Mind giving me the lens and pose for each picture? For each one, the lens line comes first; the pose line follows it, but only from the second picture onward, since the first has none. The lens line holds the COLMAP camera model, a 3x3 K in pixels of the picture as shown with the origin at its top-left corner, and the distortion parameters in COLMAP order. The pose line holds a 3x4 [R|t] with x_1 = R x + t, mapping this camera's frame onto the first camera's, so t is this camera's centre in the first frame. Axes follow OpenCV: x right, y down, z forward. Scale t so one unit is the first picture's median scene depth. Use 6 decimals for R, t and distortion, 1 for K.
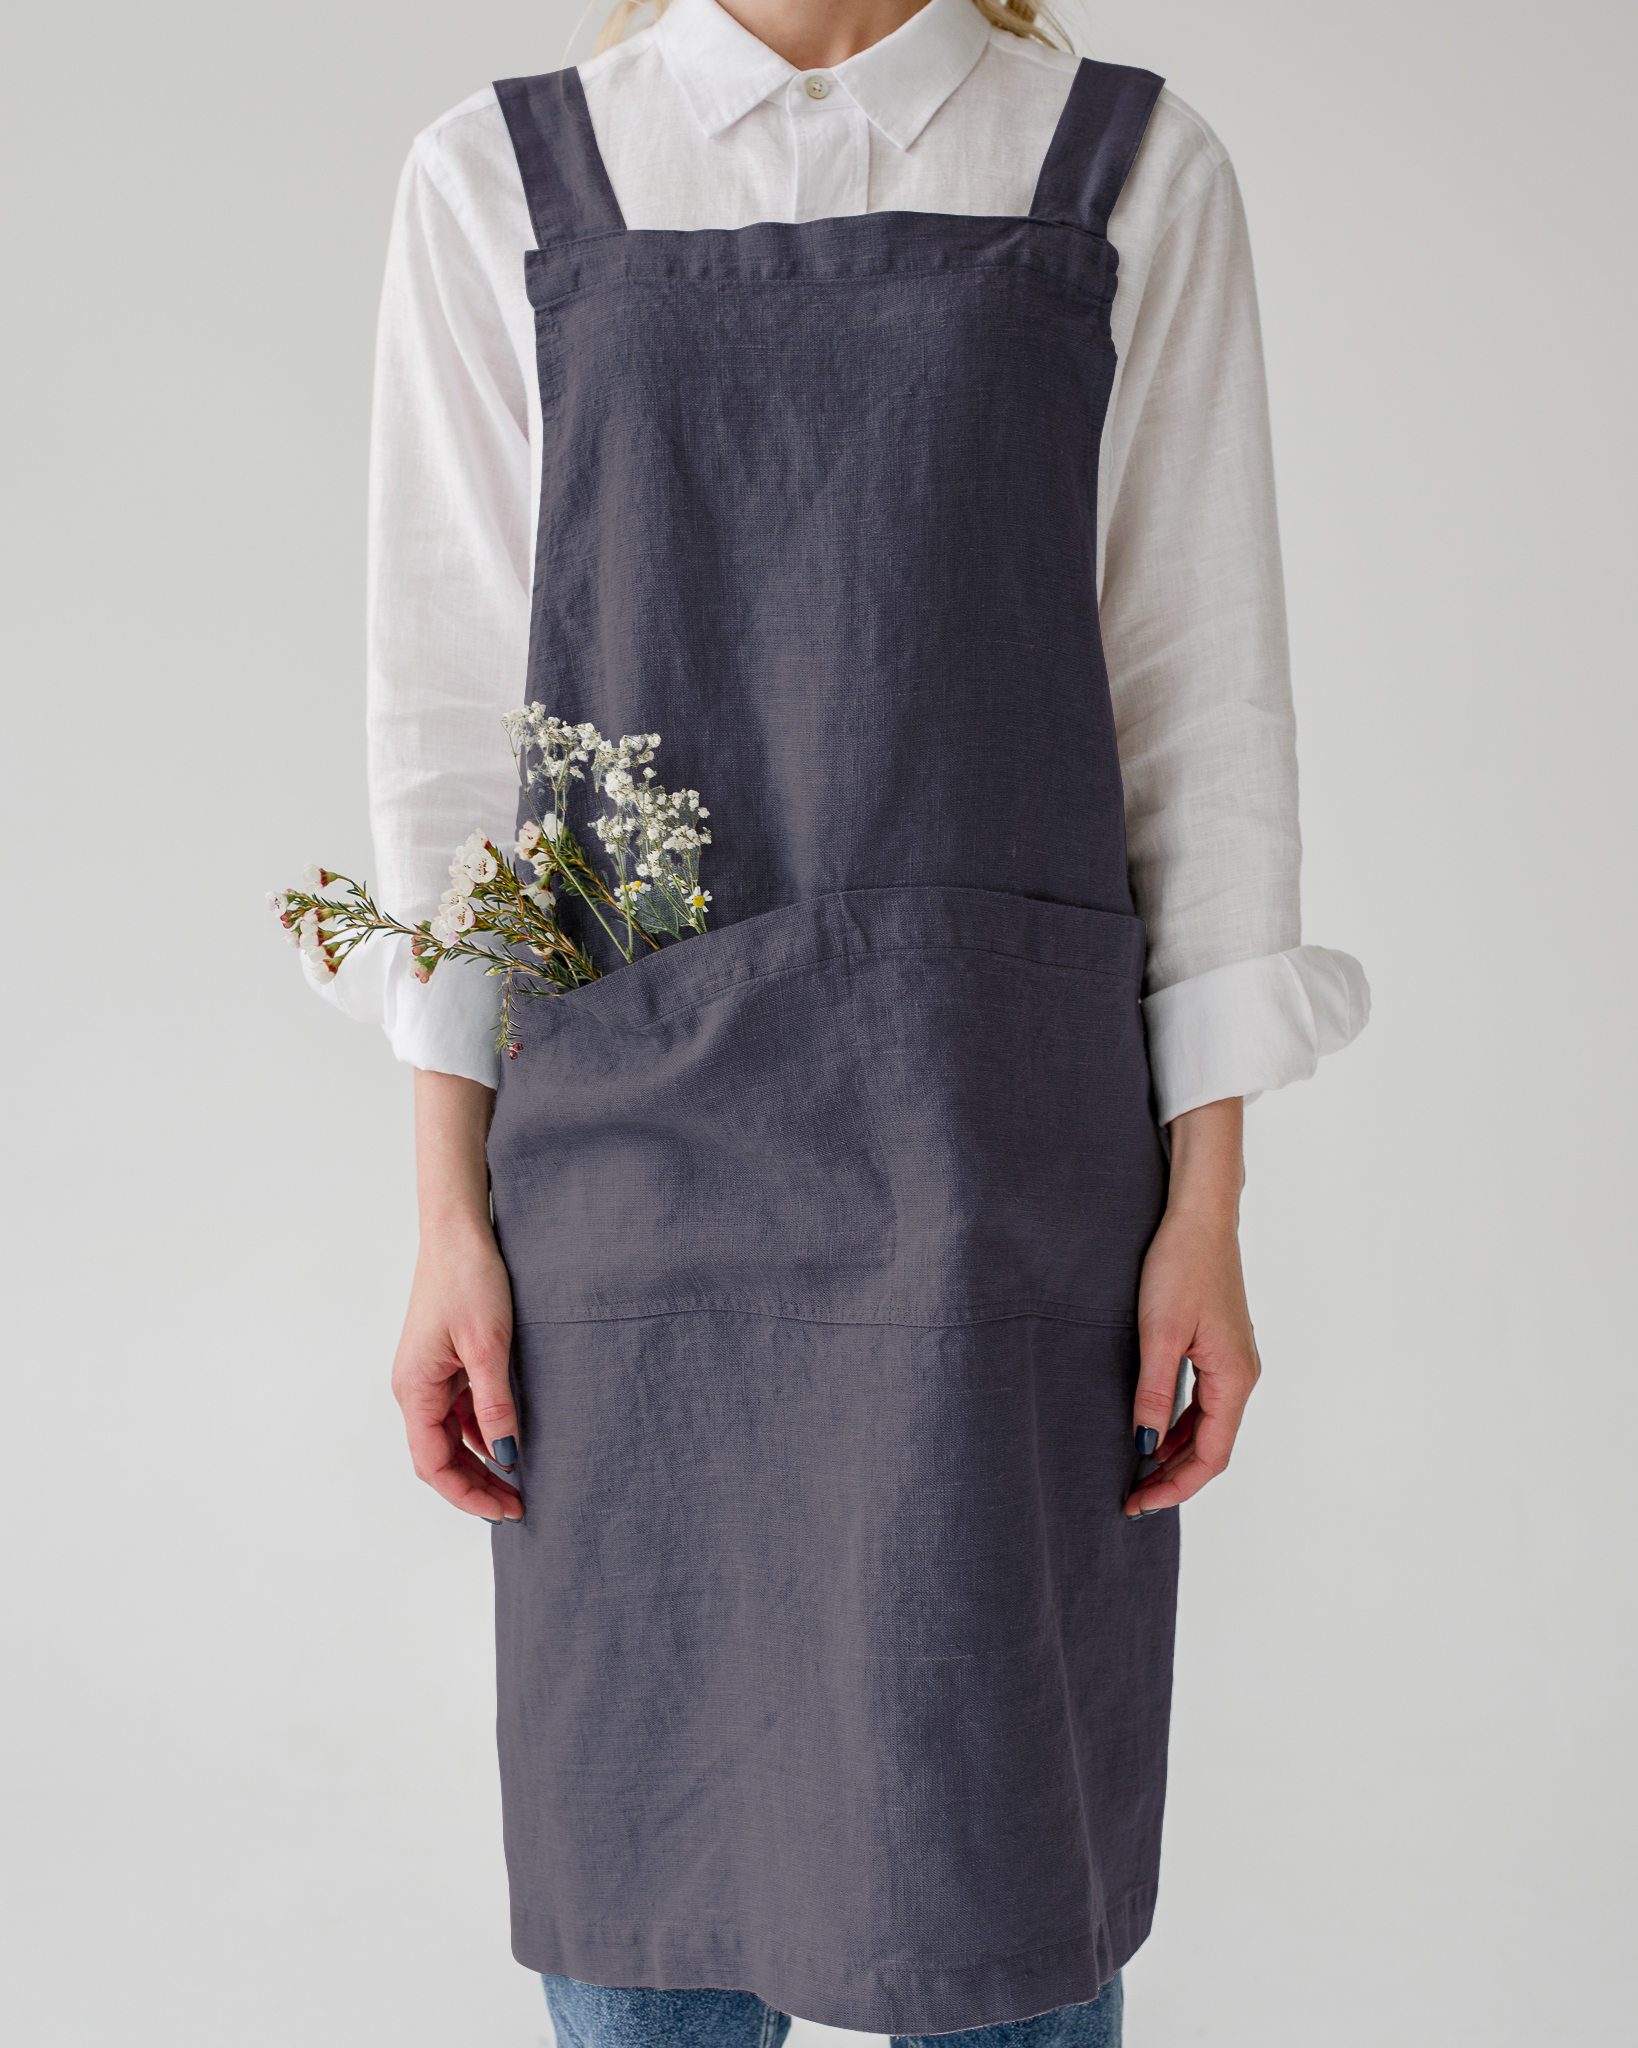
lens RADIAL K [[3493.4, 0, 819.0], [0, 3493.4, 1024.0], [0, 0, 1]] dist [-0.065638, -0.111180]
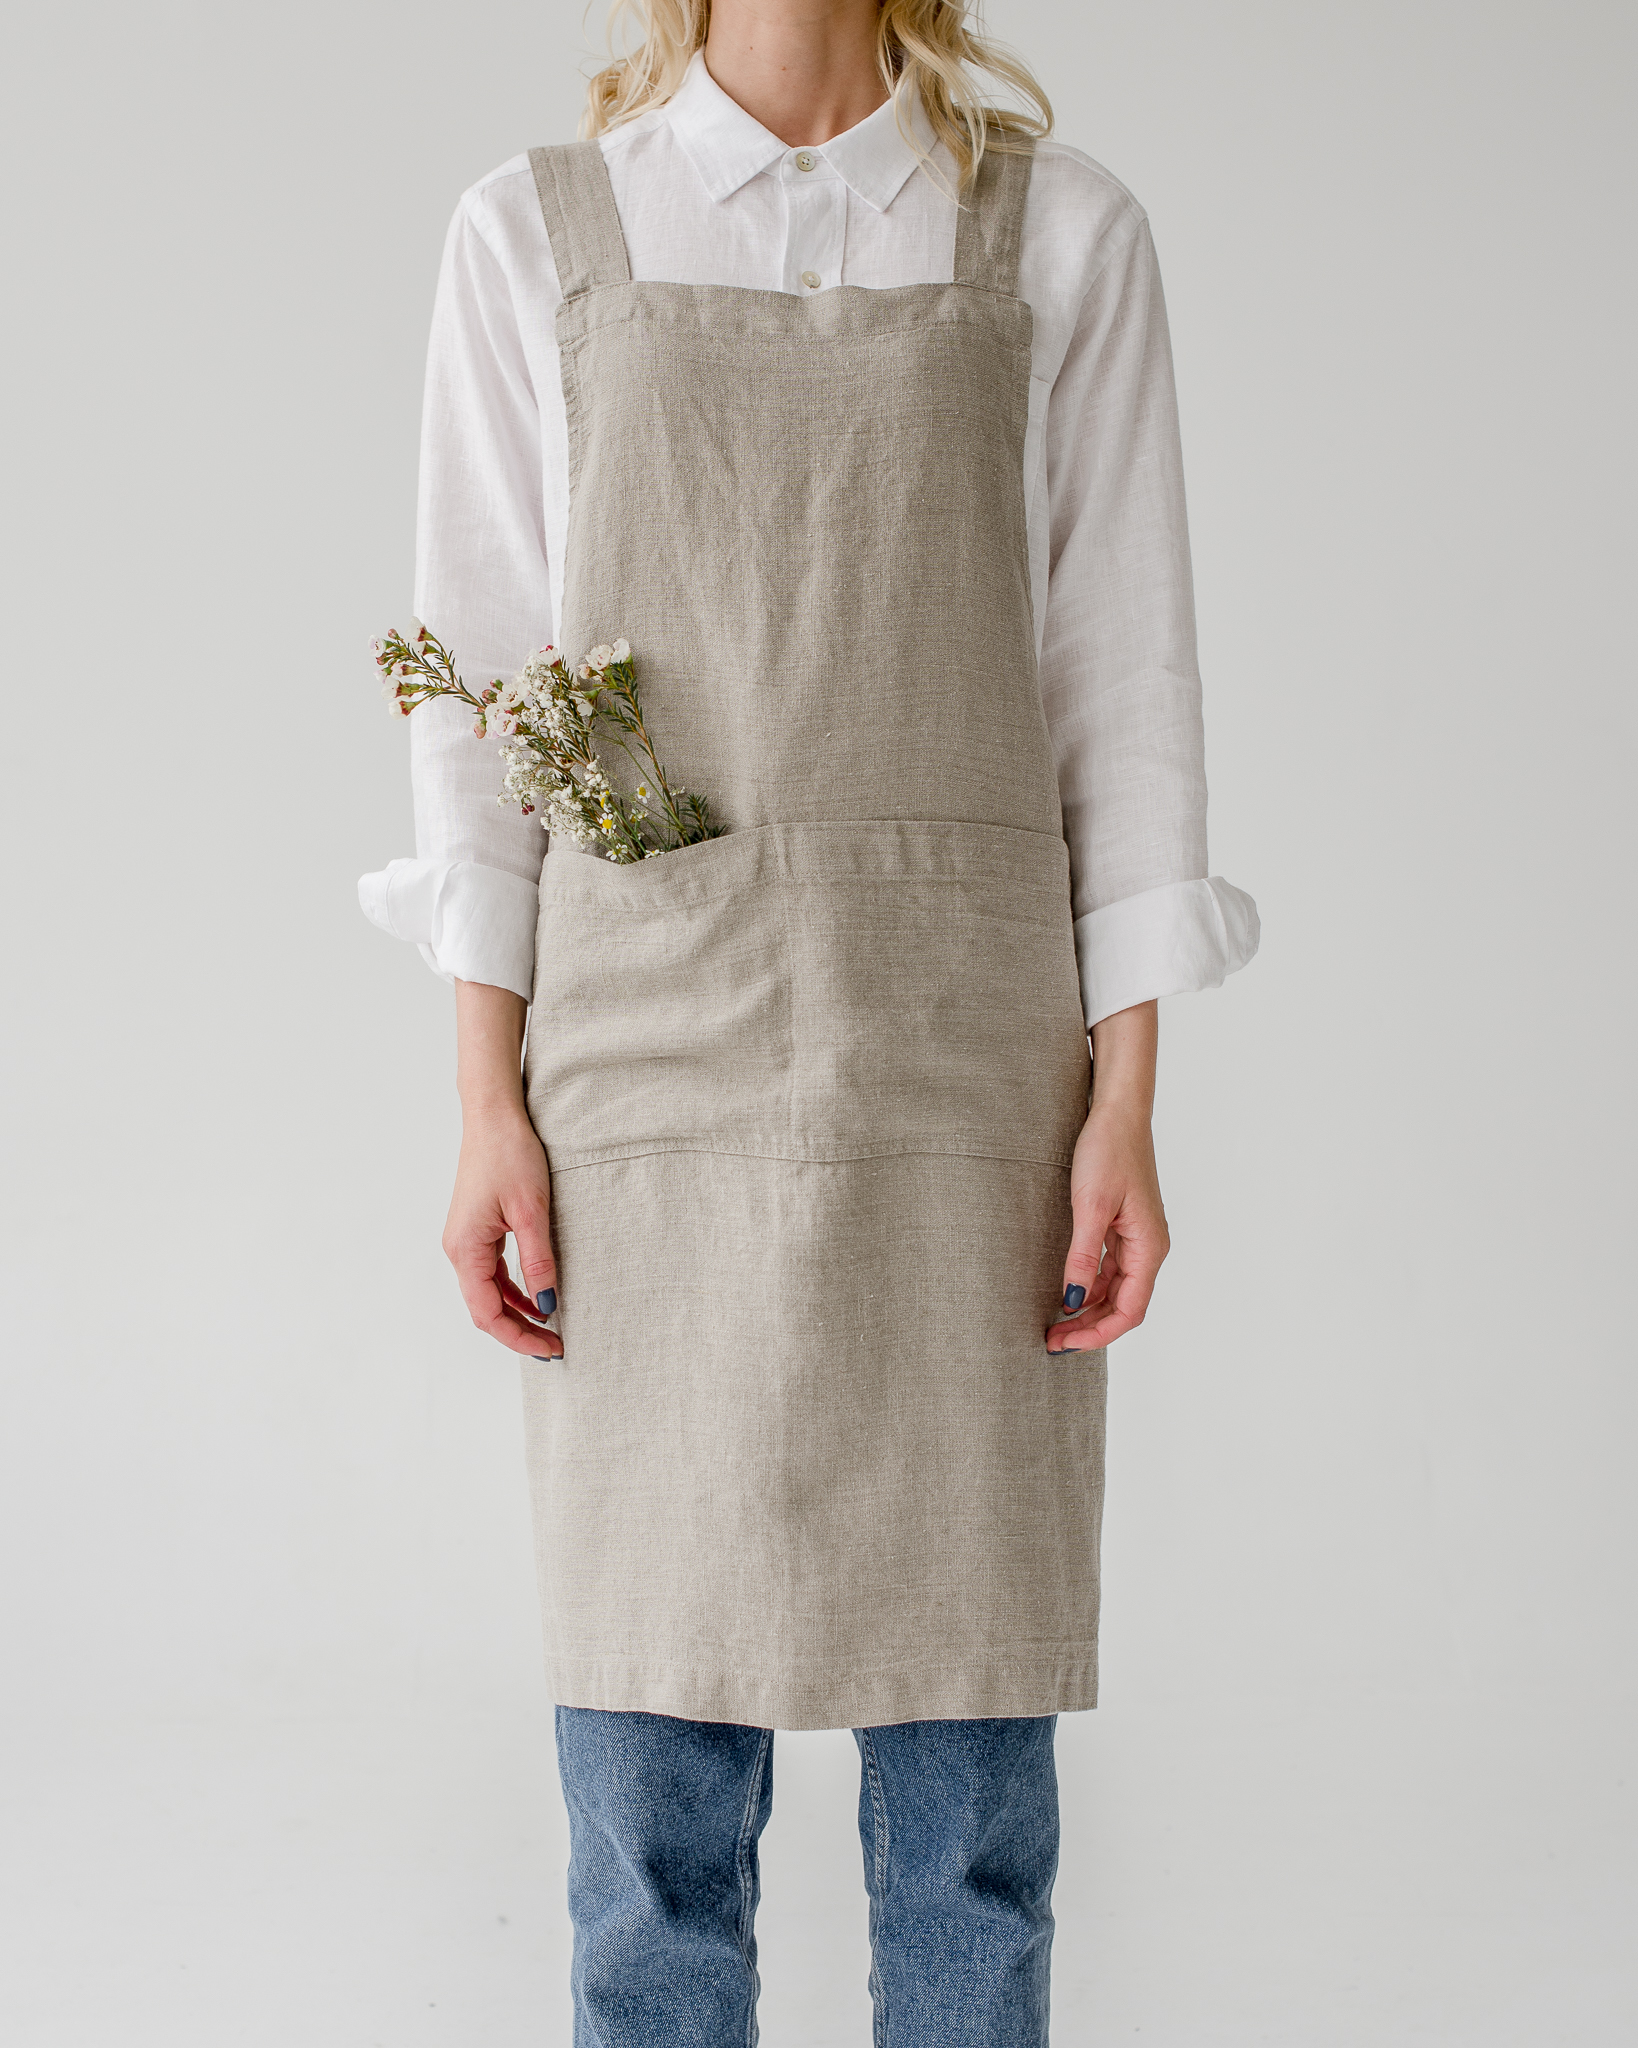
lens RADIAL K [[3493.4, 0, 819.0], [0, 3493.4, 1024.0], [0, 0, 1]] dist [-0.065638, -0.111180]
pose [[0.999705, 0.000798, 0.024280, -0.023166], [-0.001304, 0.999783, 0.020813, 0.002989], [-0.024258, -0.020839, 0.999489, -0.192835]]
